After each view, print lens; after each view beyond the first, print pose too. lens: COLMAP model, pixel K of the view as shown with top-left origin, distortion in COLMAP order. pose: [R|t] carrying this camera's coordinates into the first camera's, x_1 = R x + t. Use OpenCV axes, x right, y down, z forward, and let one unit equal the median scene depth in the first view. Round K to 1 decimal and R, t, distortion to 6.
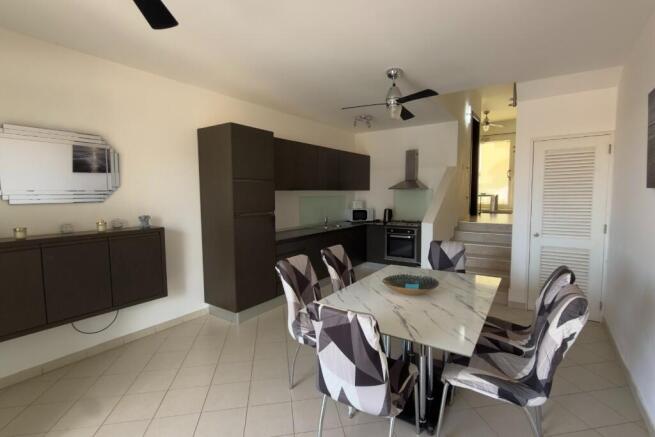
lens RADIAL K [[306.9, 0, 328.2], [0, 306.9, 217.4], [0, 0, 1]] dist [0.000394, 0.000026]
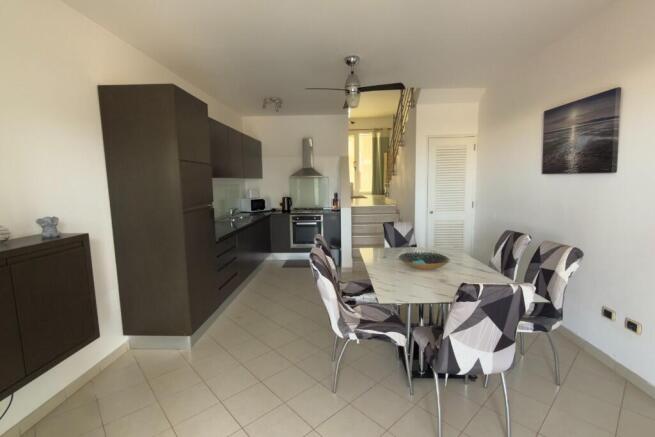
lens RADIAL K [[306.9, 0, 327.8], [0, 306.9, 217.5], [0, 0, 1]] dist [0.000394, 0.000026]
pose [[0.844292, -0.069195, 0.531397, -0.378293], [0.050973, 0.997502, 0.048901, -0.005832], [-0.533453, -0.014199, 0.845710, 0.156301]]
